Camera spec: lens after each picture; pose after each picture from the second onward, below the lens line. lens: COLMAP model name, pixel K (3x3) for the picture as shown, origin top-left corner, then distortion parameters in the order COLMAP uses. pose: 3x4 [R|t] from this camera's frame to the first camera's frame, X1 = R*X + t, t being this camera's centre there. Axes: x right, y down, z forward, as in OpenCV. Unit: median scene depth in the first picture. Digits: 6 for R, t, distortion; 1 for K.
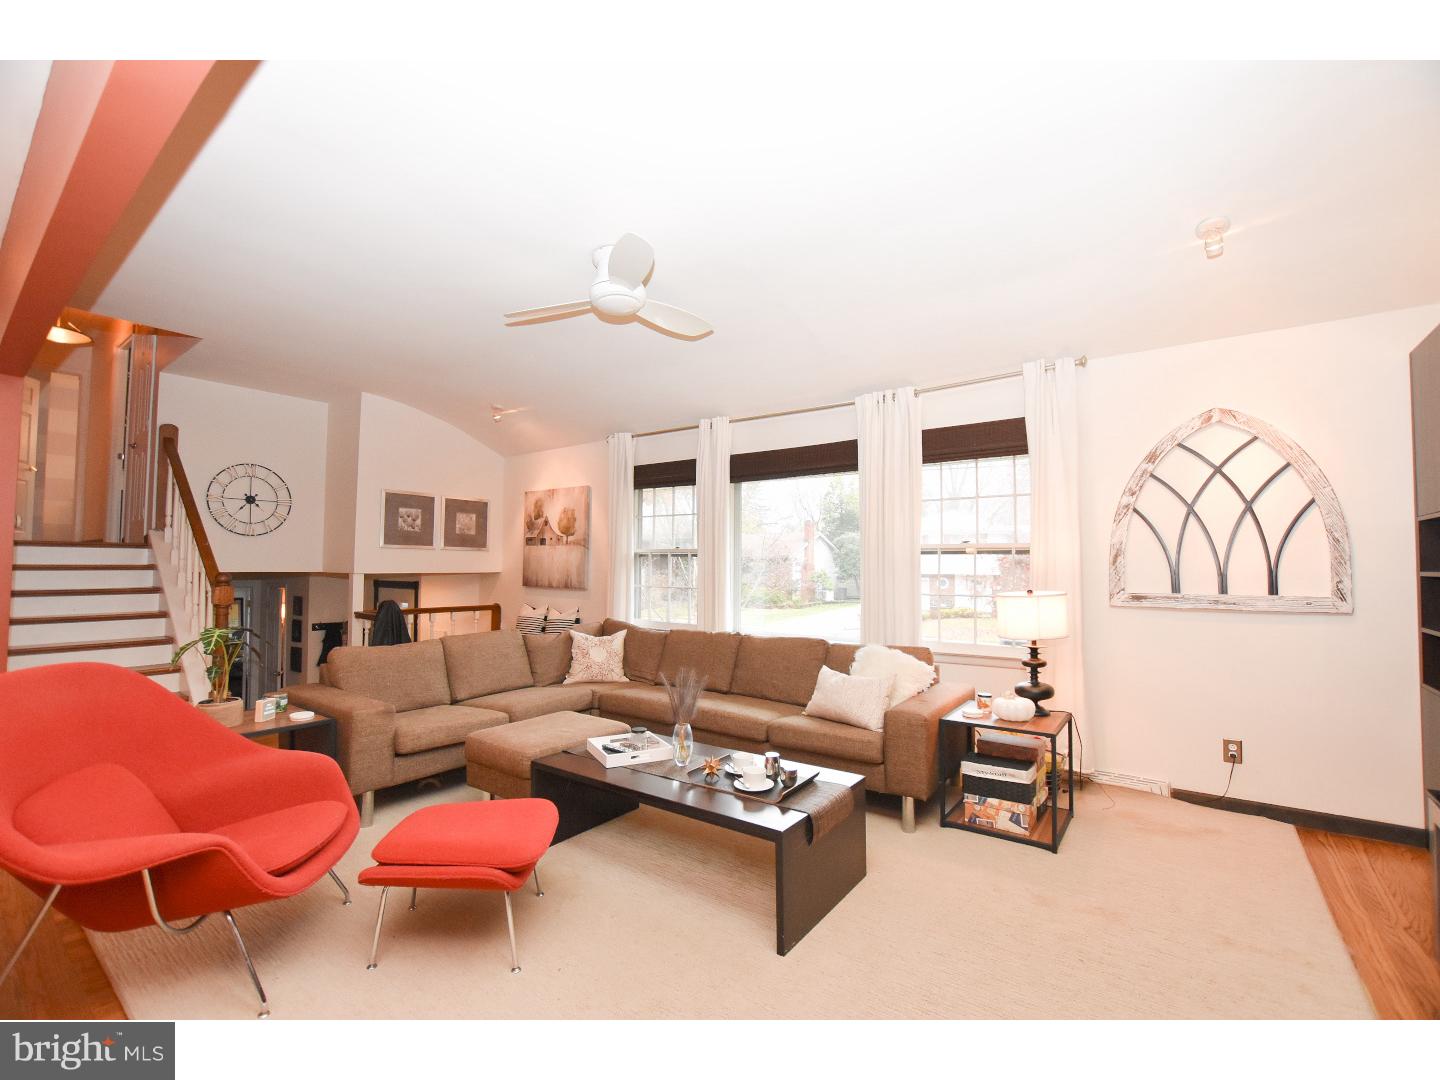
lens RADIAL K [[635.2, 0, 720.0], [0, 635.2, 540.0], [0, 0, 1]] dist [-0.036676, 0.005017]
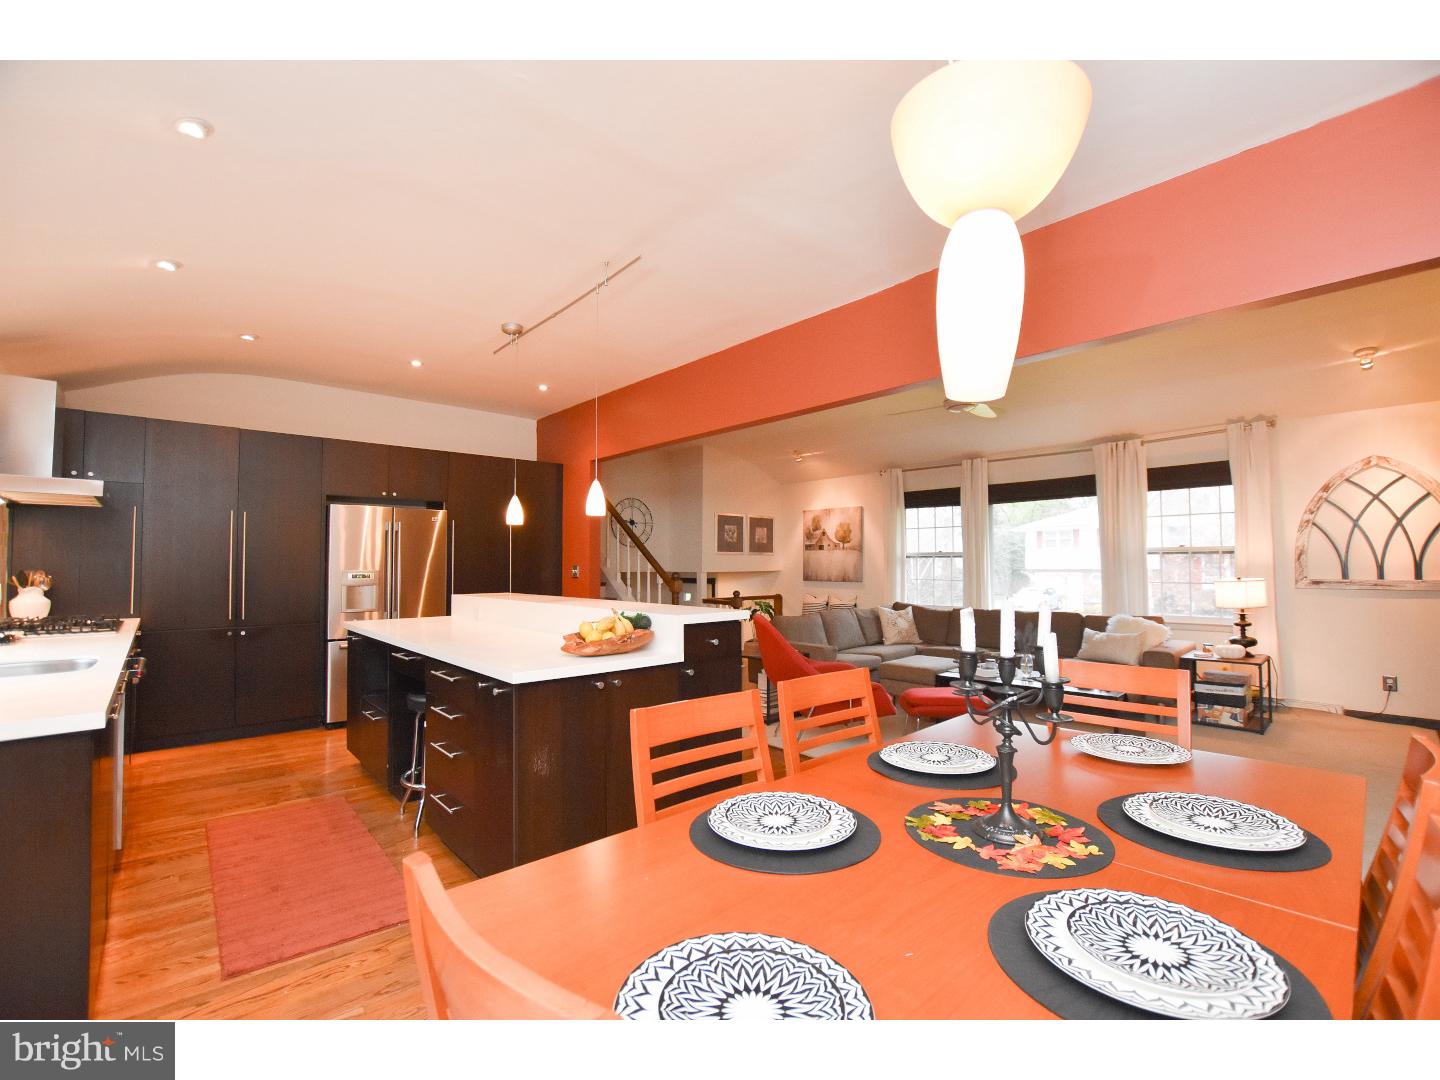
lens RADIAL K [[635.2, 0, 720.0], [0, 635.2, 540.0], [0, 0, 1]] dist [-0.036676, 0.005017]
pose [[0.982594, -0.017231, -0.184967, -0.446713], [0.017844, 0.999839, 0.001646, -0.036177], [0.184909, -0.004917, 0.982743, -0.690544]]
